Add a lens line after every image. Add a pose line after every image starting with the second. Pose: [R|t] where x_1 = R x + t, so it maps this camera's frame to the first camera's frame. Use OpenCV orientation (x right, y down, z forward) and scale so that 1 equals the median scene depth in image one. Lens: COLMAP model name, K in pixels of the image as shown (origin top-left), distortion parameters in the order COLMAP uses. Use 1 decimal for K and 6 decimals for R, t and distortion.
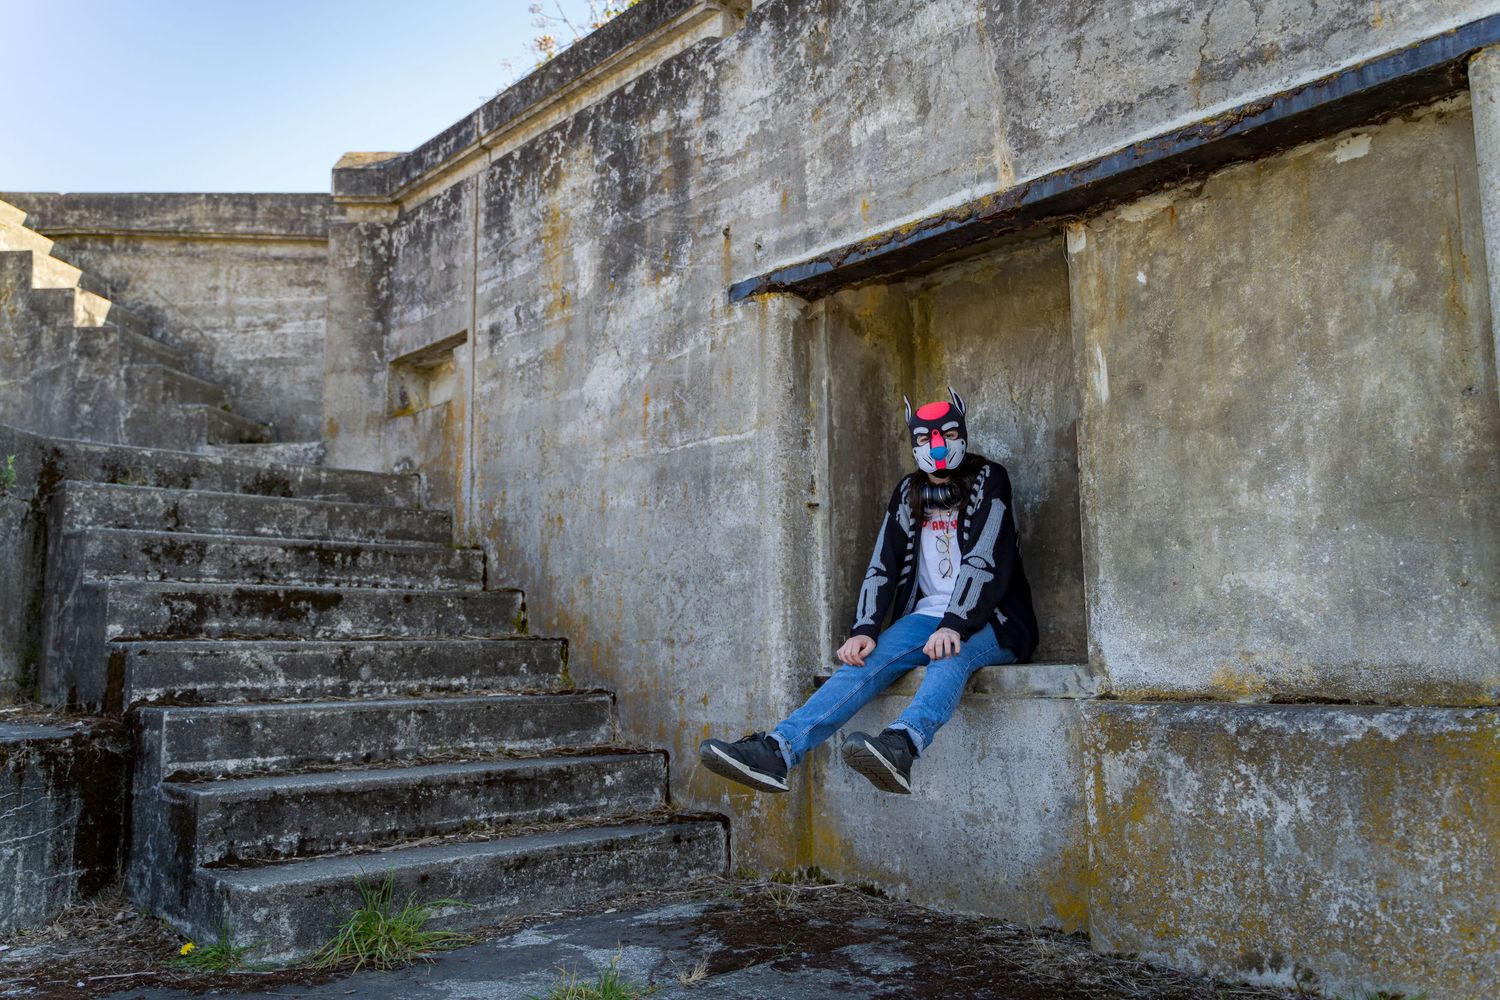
lens RADIAL K [[1193.9, 0, 750.0], [0, 1193.9, 500.0], [0, 0, 1]] dist [0.001842, -0.003282]
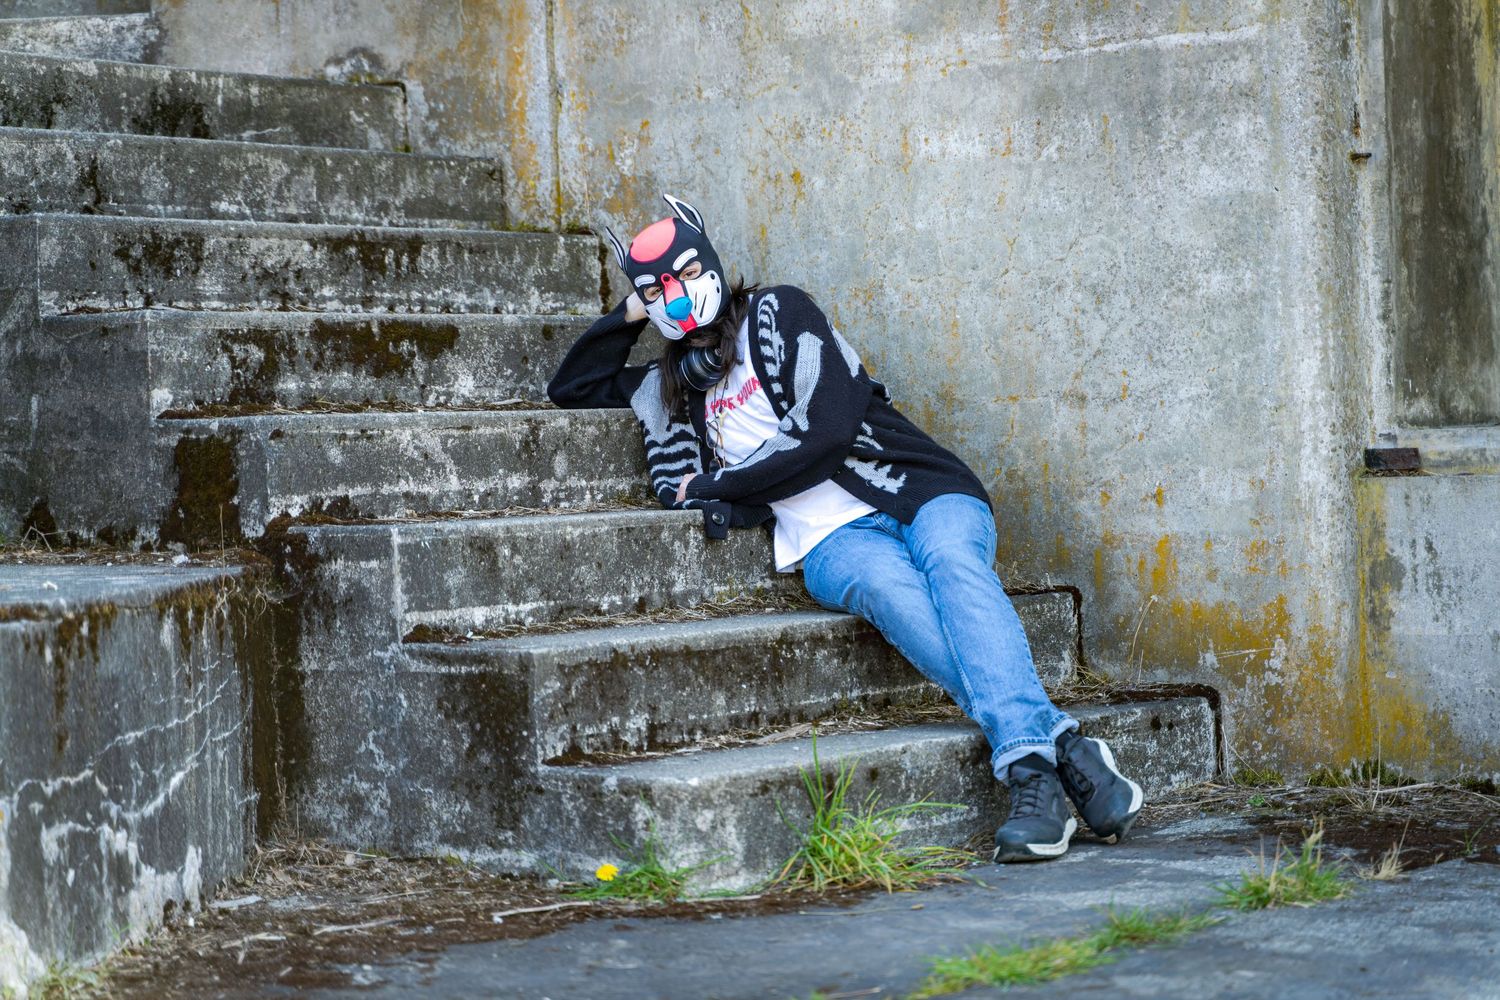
lens RADIAL K [[3162.8, 0, 750.0], [0, 3162.8, 500.0], [0, 0, 1]] dist [0.013178, -0.211156]
pose [[0.992204, -0.027045, 0.121655, -0.426720], [0.009531, 0.989778, 0.142300, -0.051171], [-0.124260, -0.140031, 0.982319, -0.486707]]
